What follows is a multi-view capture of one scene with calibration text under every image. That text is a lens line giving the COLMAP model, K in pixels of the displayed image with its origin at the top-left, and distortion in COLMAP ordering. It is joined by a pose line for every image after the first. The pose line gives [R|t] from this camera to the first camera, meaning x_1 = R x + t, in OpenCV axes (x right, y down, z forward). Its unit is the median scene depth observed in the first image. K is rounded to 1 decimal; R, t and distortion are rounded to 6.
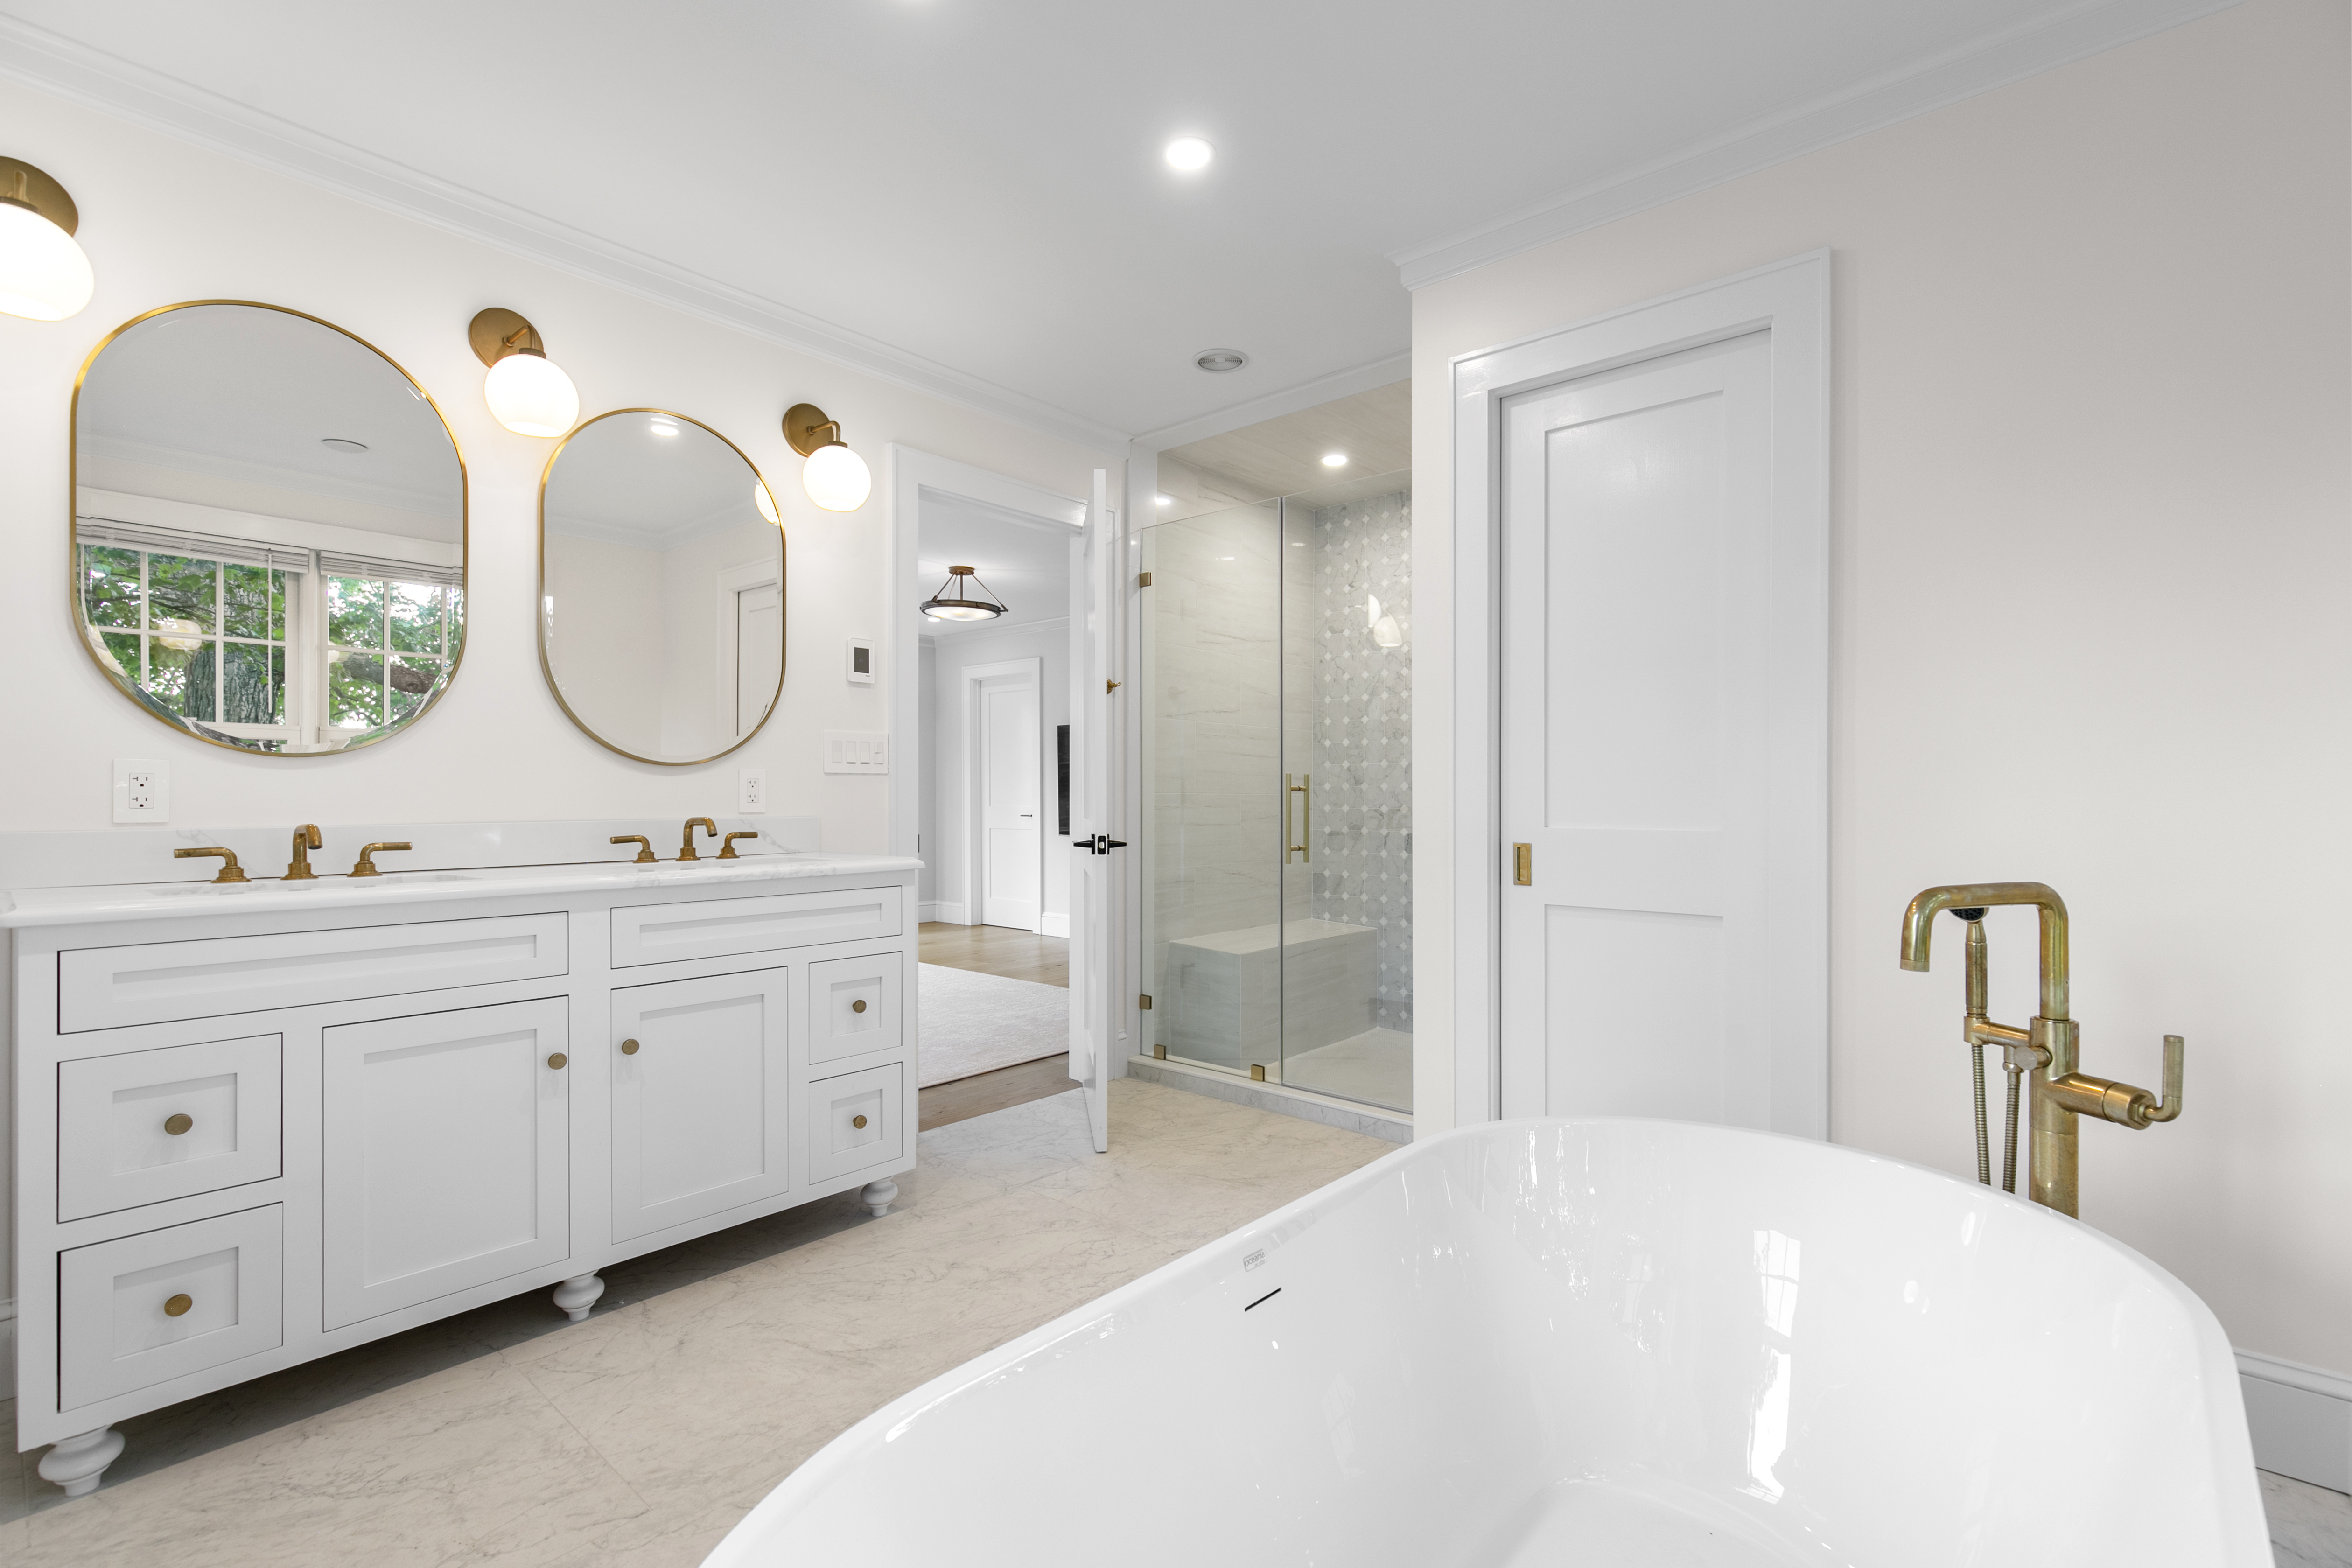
lens RADIAL K [[1072.5, 0, 1181.0], [0, 1072.5, 783.4], [0, 0, 1]] dist [0.009693, -0.000264]
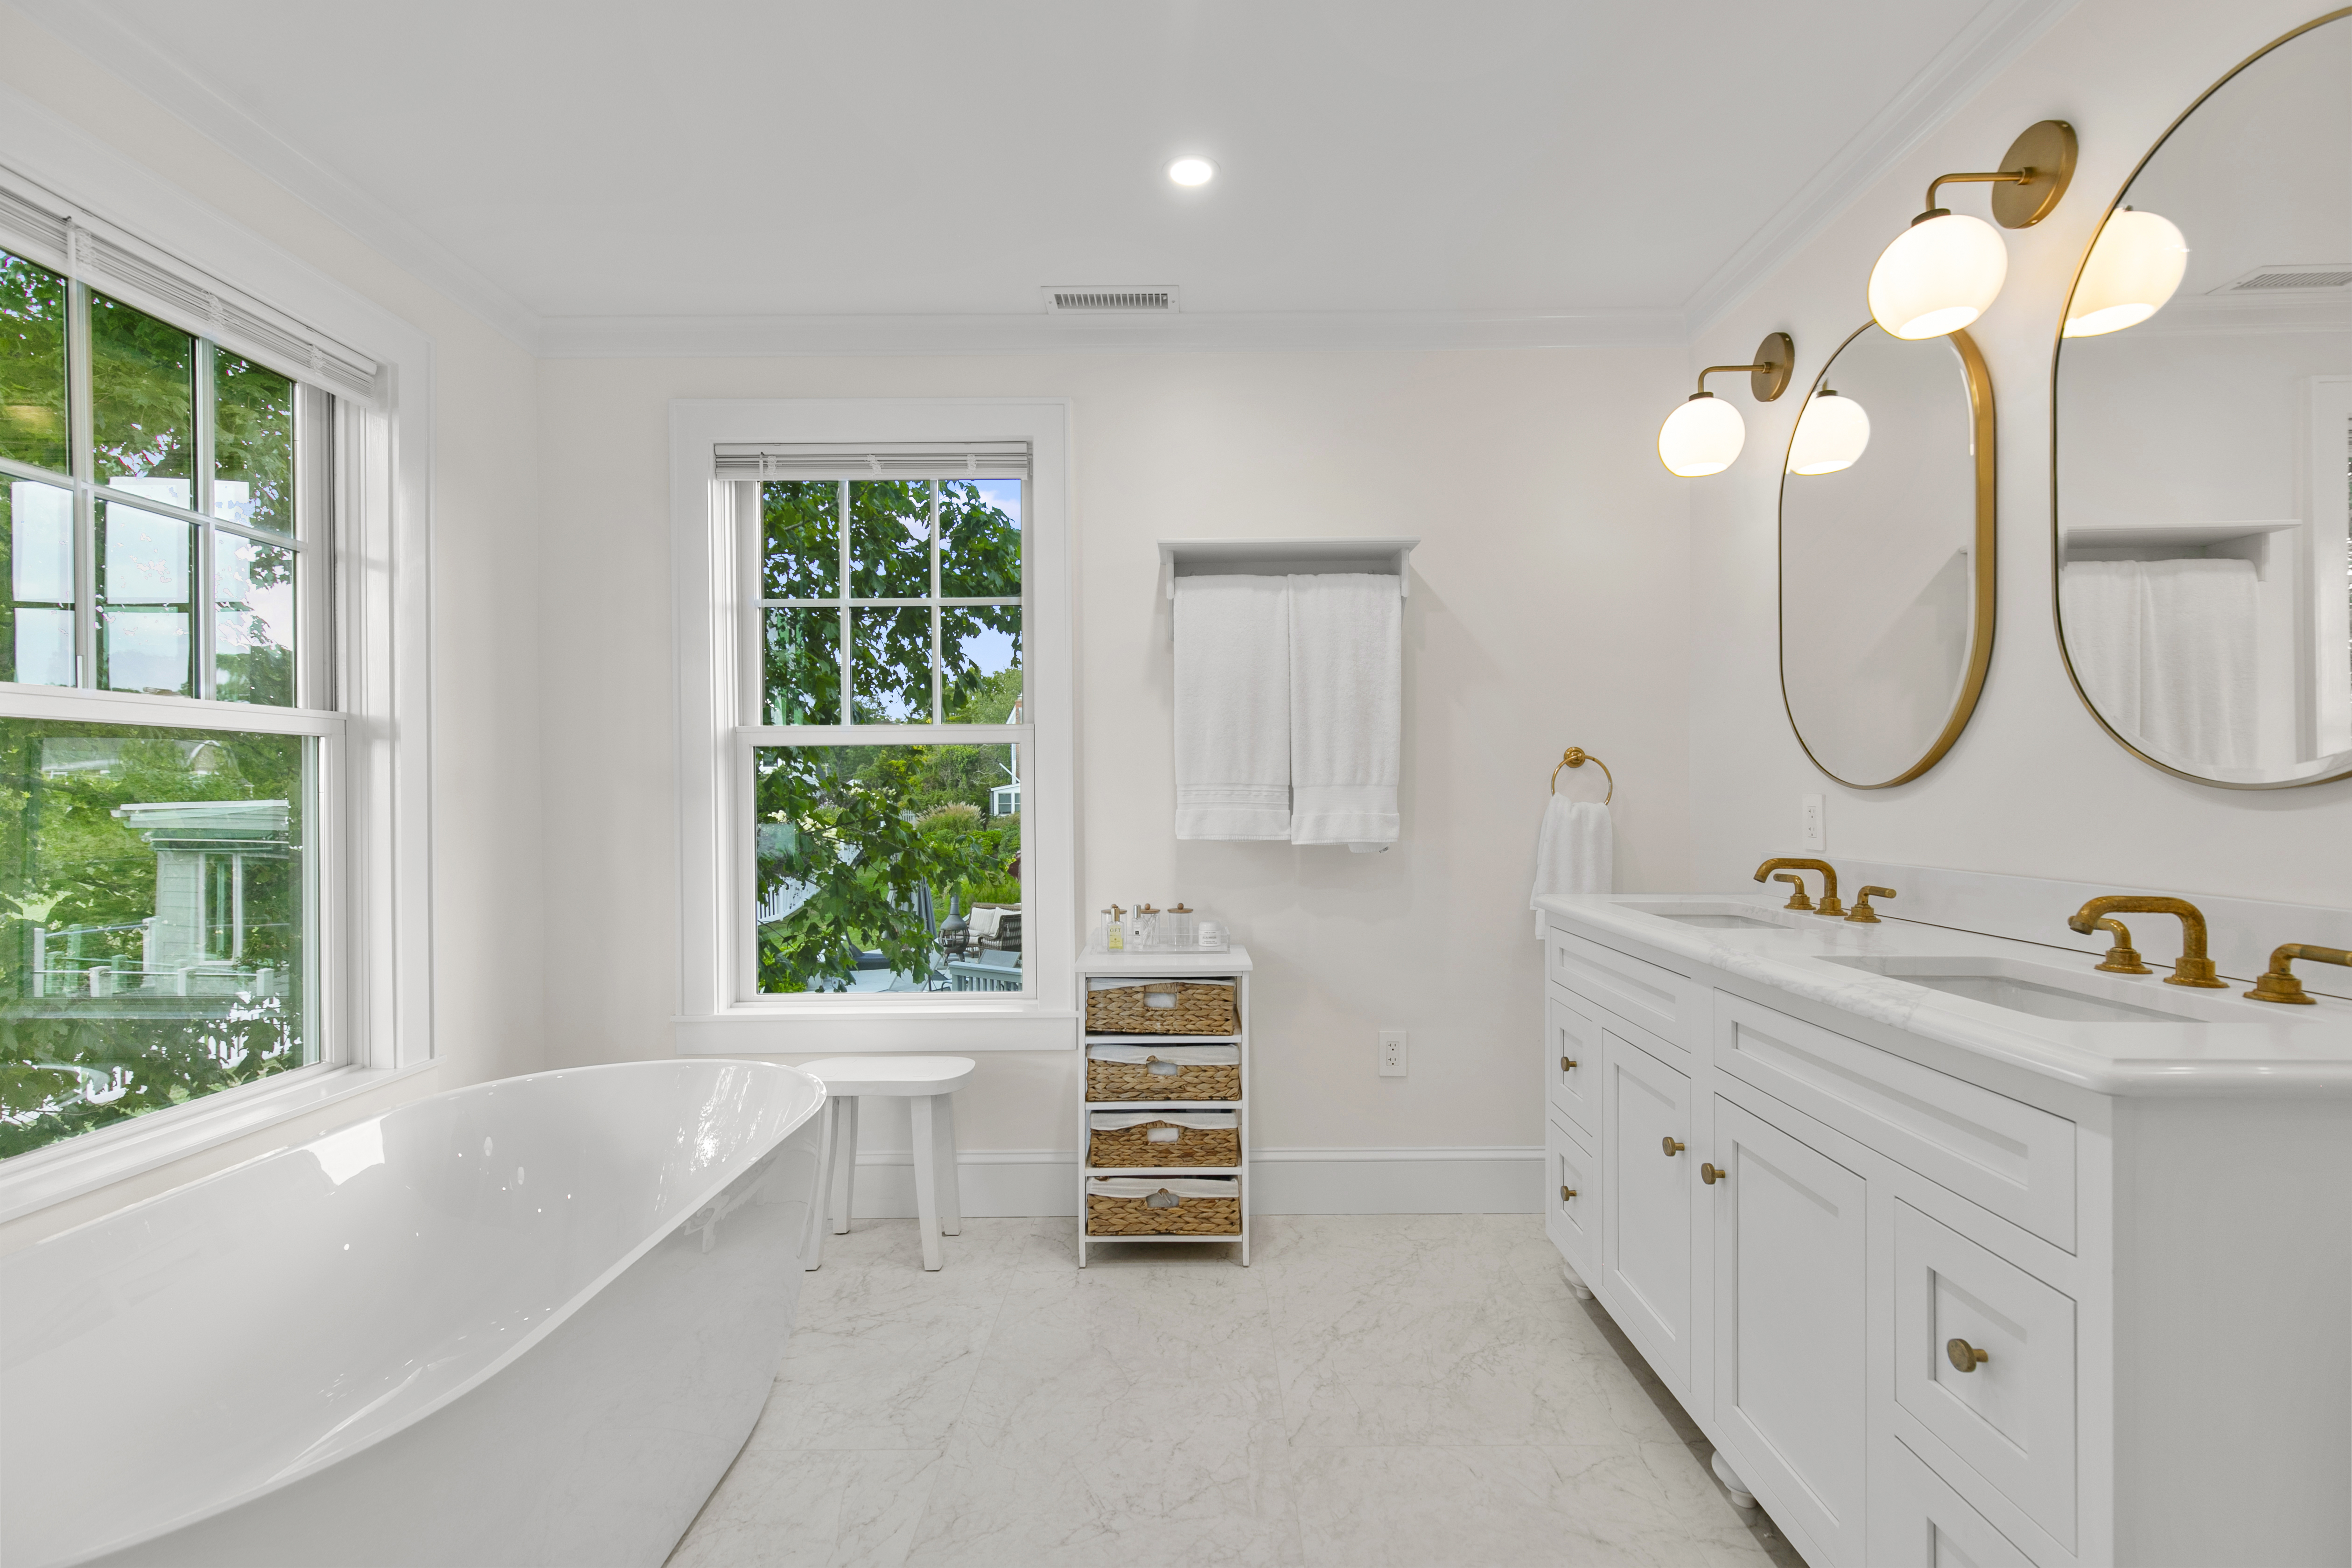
lens RADIAL K [[1072.5, 0, 1190.9], [0, 1072.5, 785.8], [0, 0, 1]] dist [0.009693, -0.000264]
pose [[-0.750344, 0.010053, -0.660971, 0.115663], [0.012928, 0.999916, 0.000532, -0.016217], [0.660921, -0.008146, -0.750412, 0.582851]]
